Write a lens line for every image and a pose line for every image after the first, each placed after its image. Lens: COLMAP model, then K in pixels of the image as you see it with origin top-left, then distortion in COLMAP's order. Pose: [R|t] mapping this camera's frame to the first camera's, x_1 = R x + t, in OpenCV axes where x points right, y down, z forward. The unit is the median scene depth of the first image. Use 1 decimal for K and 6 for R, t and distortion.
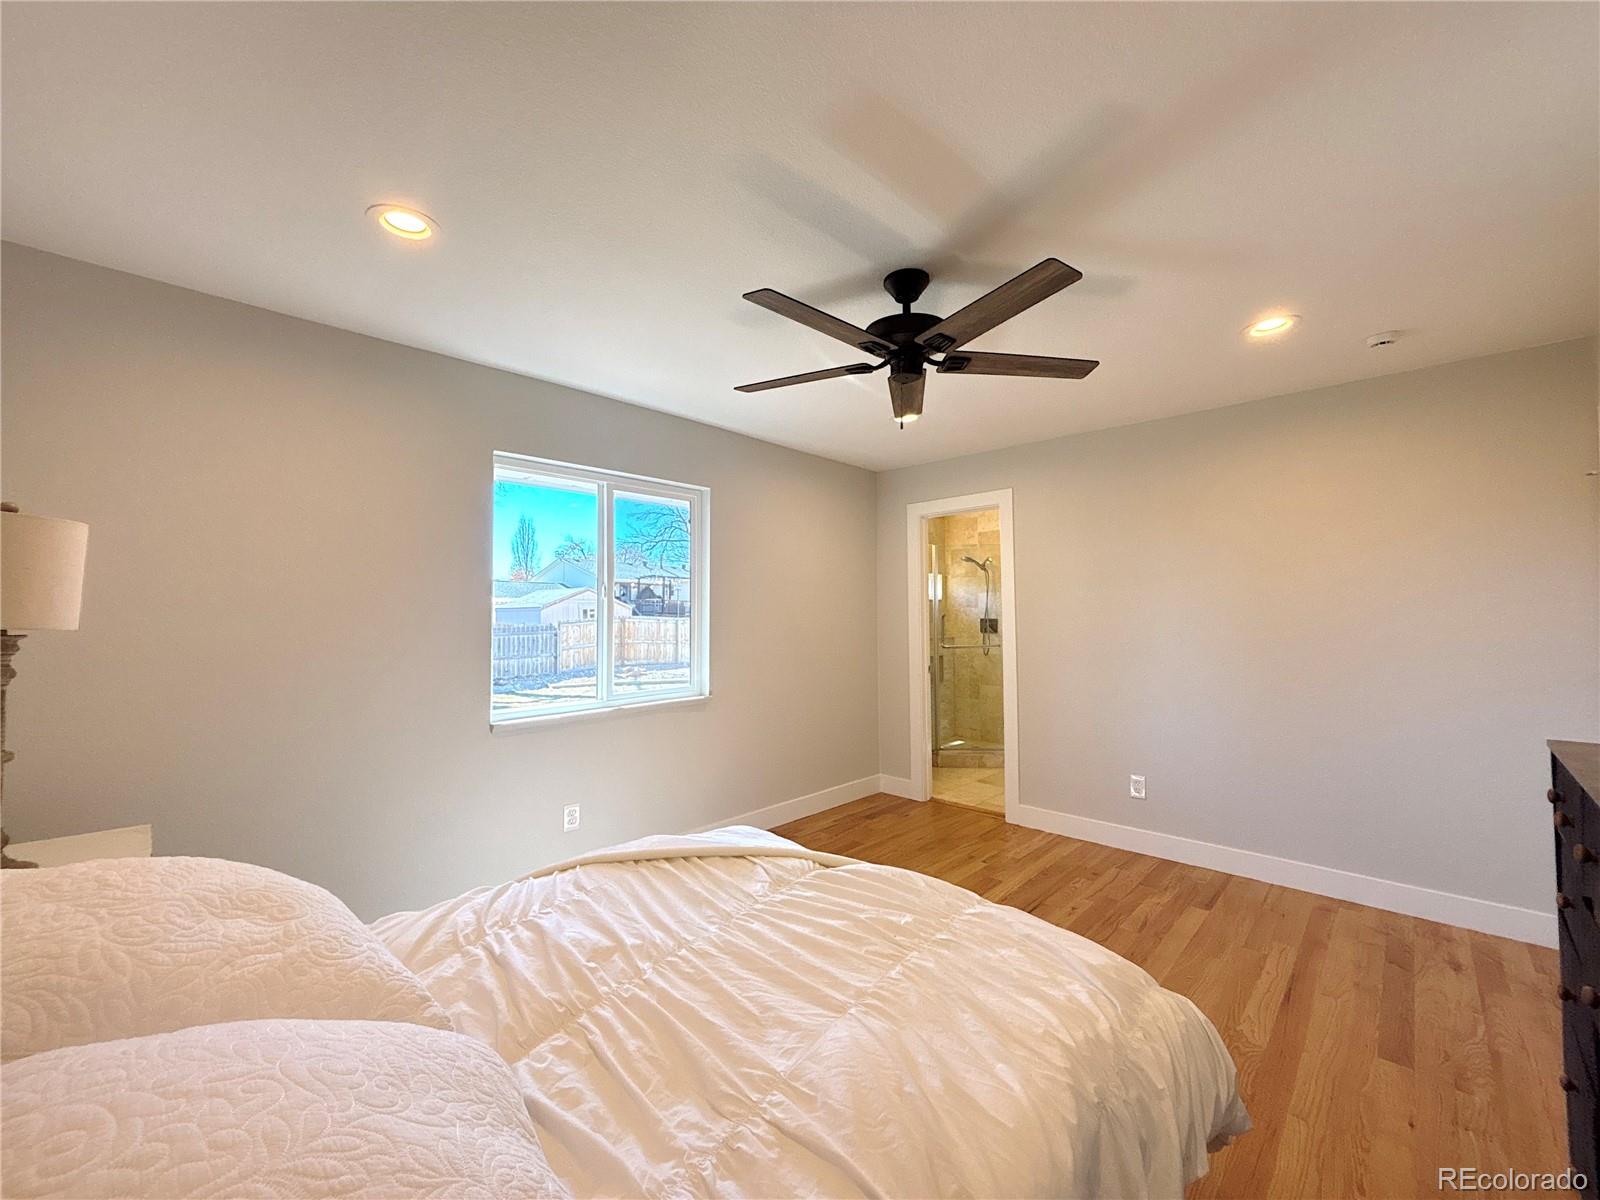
lens RADIAL K [[644.8, 0, 795.1], [0, 644.8, 595.4], [0, 0, 1]] dist [-0.002212, 0.001438]
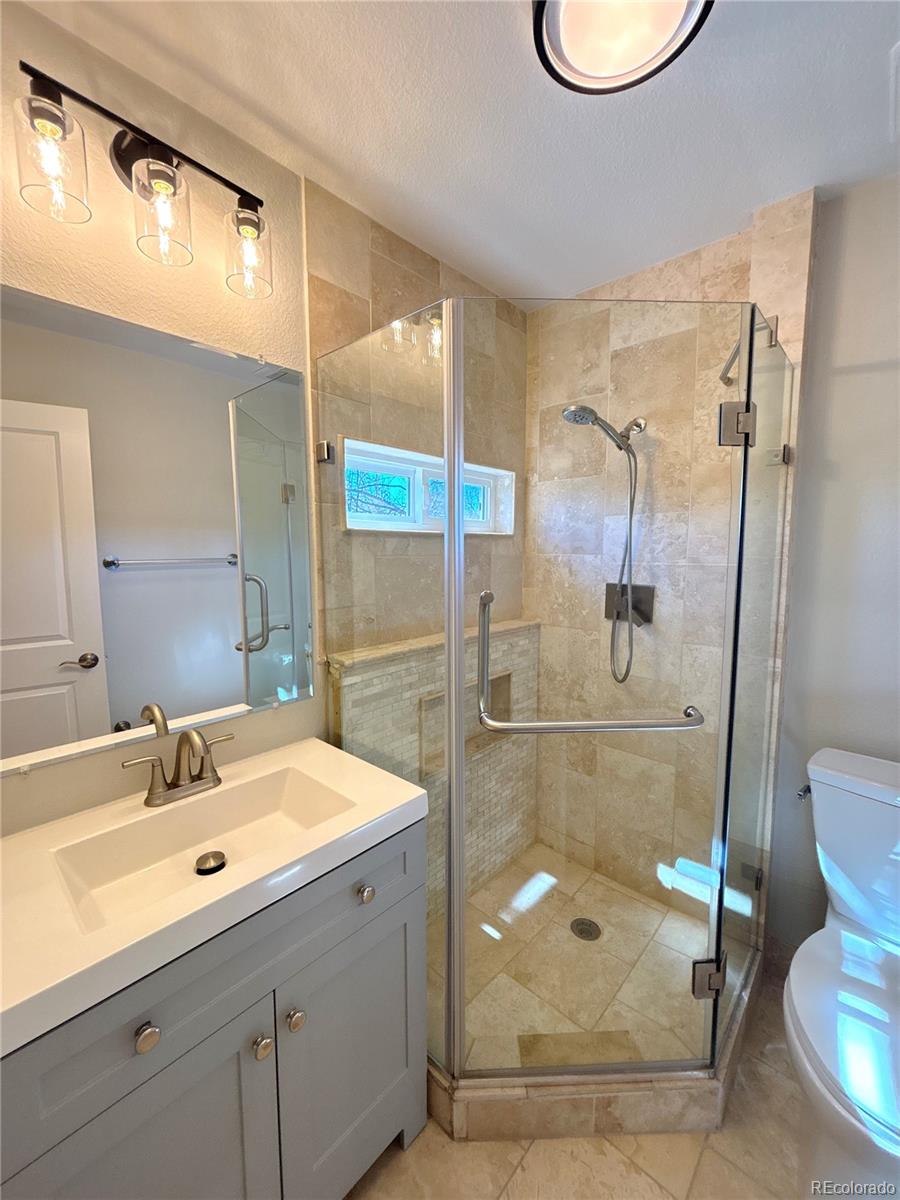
lens RADIAL K [[483.6, 0, 451.7], [0, 483.6, 599.5], [0, 0, 1]] dist [-0.002212, 0.001438]
pose [[0.999727, -0.002789, 0.023192, 0.185813], [-0.000464, 0.990280, 0.139087, 0.005264], [-0.023354, -0.139060, 0.990009, 0.707634]]
